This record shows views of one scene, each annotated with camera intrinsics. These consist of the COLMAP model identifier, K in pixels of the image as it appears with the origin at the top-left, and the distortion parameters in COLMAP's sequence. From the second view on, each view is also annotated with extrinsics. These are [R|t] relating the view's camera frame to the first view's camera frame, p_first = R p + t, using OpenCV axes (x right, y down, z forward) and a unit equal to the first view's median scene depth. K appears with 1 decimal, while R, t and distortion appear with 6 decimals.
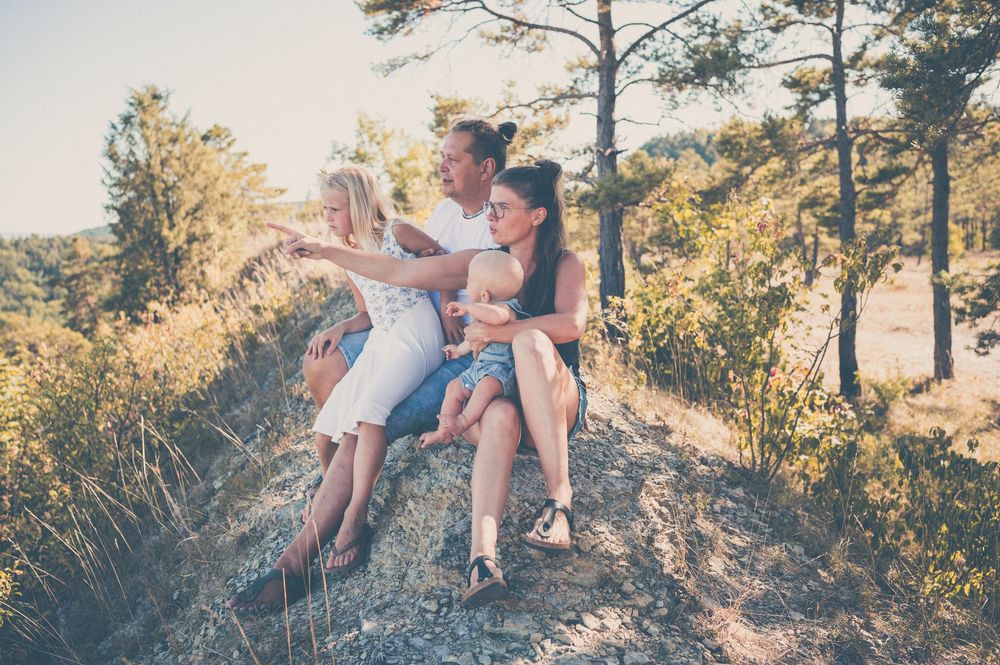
lens RADIAL K [[1014.3, 0, 500.0], [0, 1014.3, 332.5], [0, 0, 1]] dist [-0.002391, -0.001796]
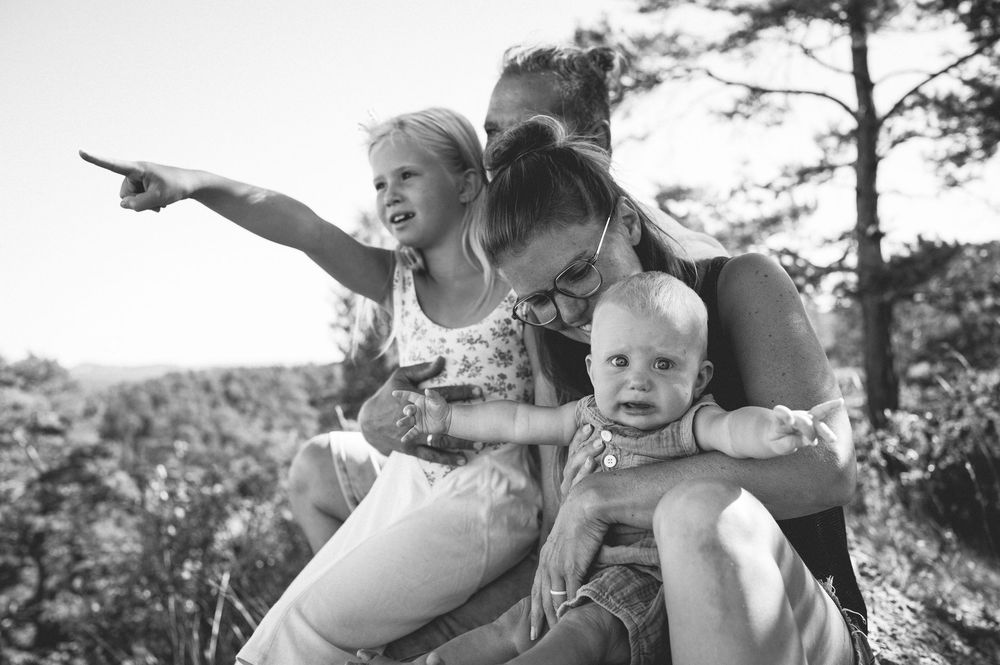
lens RADIAL K [[1014.3, 0, 500.0], [0, 1014.3, 332.5], [0, 0, 1]] dist [-0.002391, -0.001796]
pose [[0.971293, -0.015148, -0.237404, 0.011817], [-0.013345, 0.992929, -0.117956, -0.002863], [0.237512, 0.117738, 0.964223, 0.168497]]
